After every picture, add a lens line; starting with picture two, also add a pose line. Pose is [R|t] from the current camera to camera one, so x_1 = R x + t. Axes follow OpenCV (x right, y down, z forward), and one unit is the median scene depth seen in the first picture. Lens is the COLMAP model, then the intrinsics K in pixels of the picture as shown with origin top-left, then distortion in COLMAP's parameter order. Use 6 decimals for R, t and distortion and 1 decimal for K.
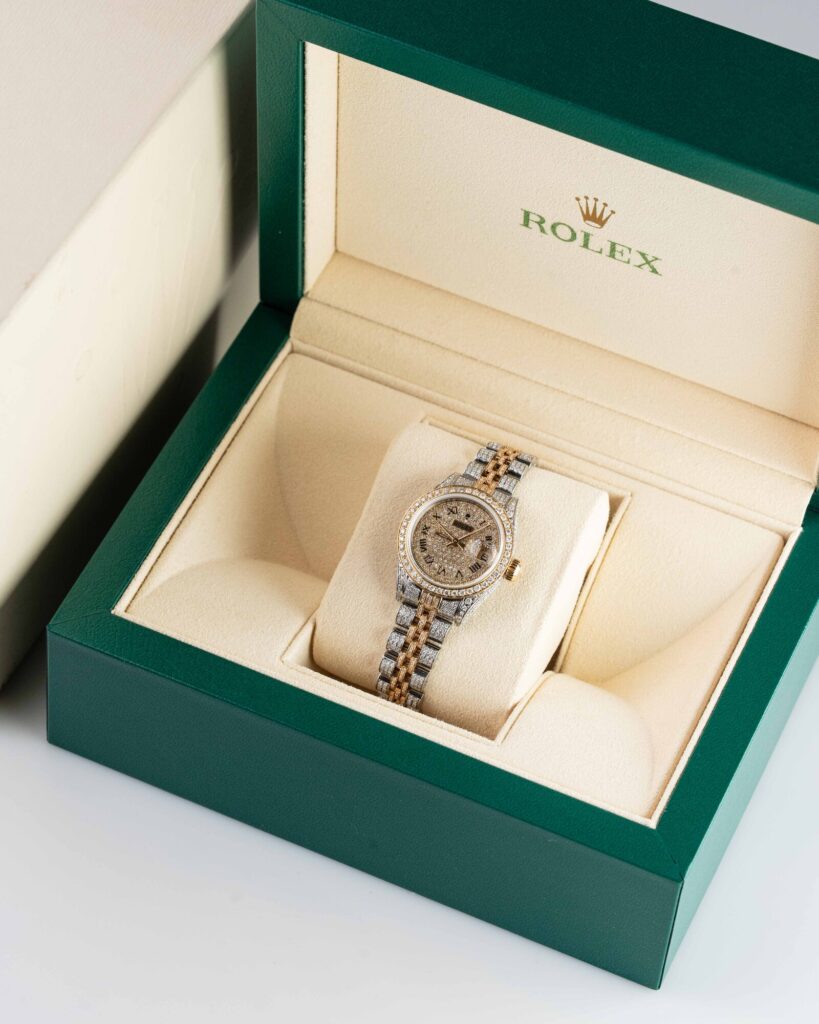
lens RADIAL K [[4789.0, 0, 409.5], [0, 4789.0, 512.0], [0, 0, 1]] dist [0.064565, -0.982139]
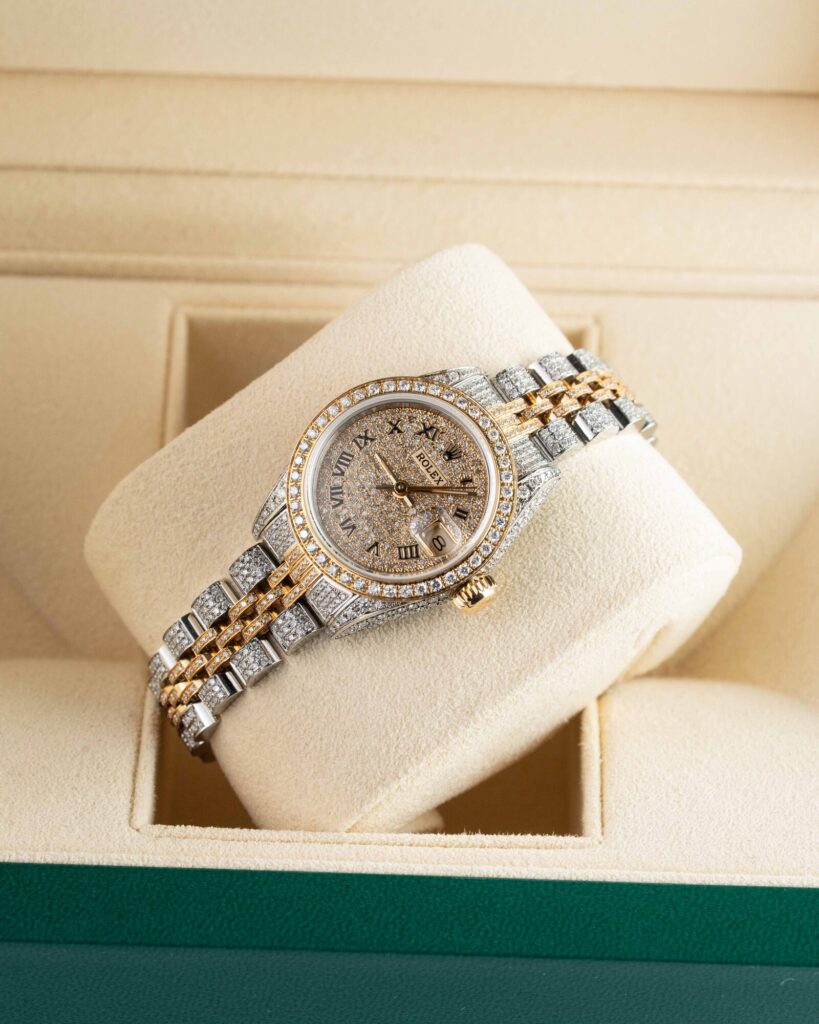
lens RADIAL K [[4789.0, 0, 409.5], [0, 4789.0, 512.0], [0, 0, 1]] dist [0.064565, -0.982139]
pose [[0.916216, -0.319921, 0.241244, -0.110794], [0.320436, 0.946500, 0.038205, -0.010472], [-0.240560, 0.042300, 0.969712, 0.501668]]
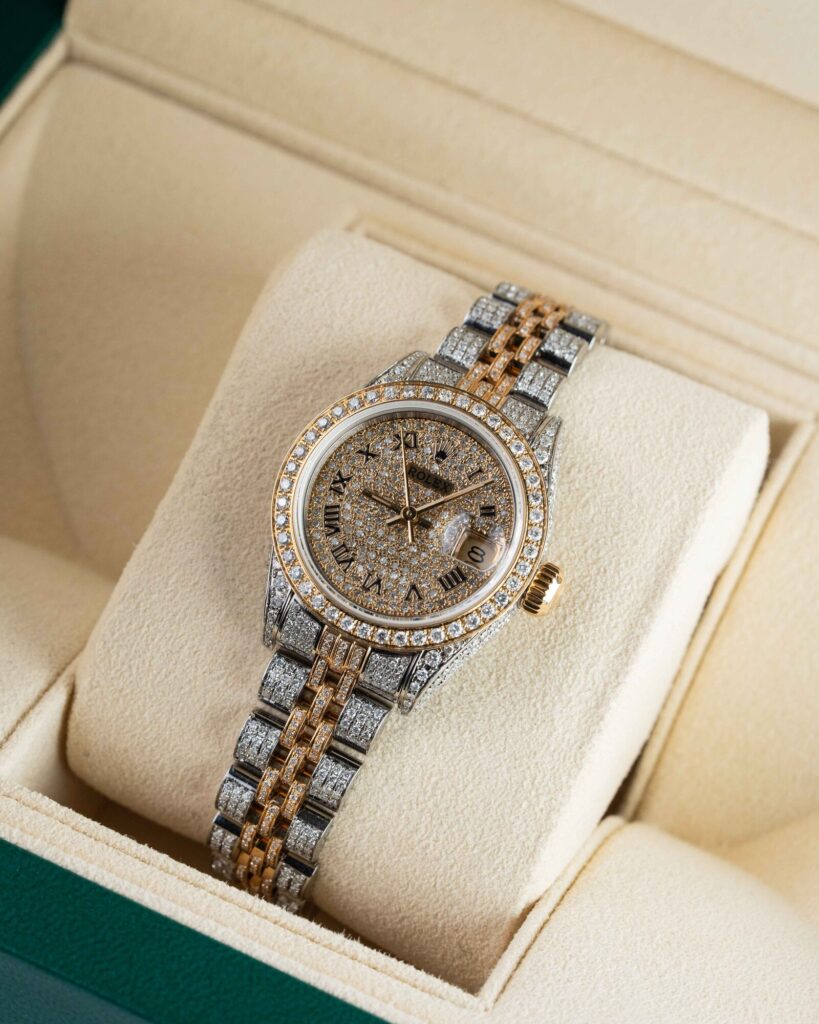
lens RADIAL K [[4789.0, 0, 409.5], [0, 4789.0, 512.0], [0, 0, 1]] dist [0.064565, -0.982139]
pose [[0.998797, 0.048766, 0.005210, 0.007396], [-0.048917, 0.998209, 0.034427, -0.008575], [-0.003522, -0.034640, 0.999394, 0.575939]]
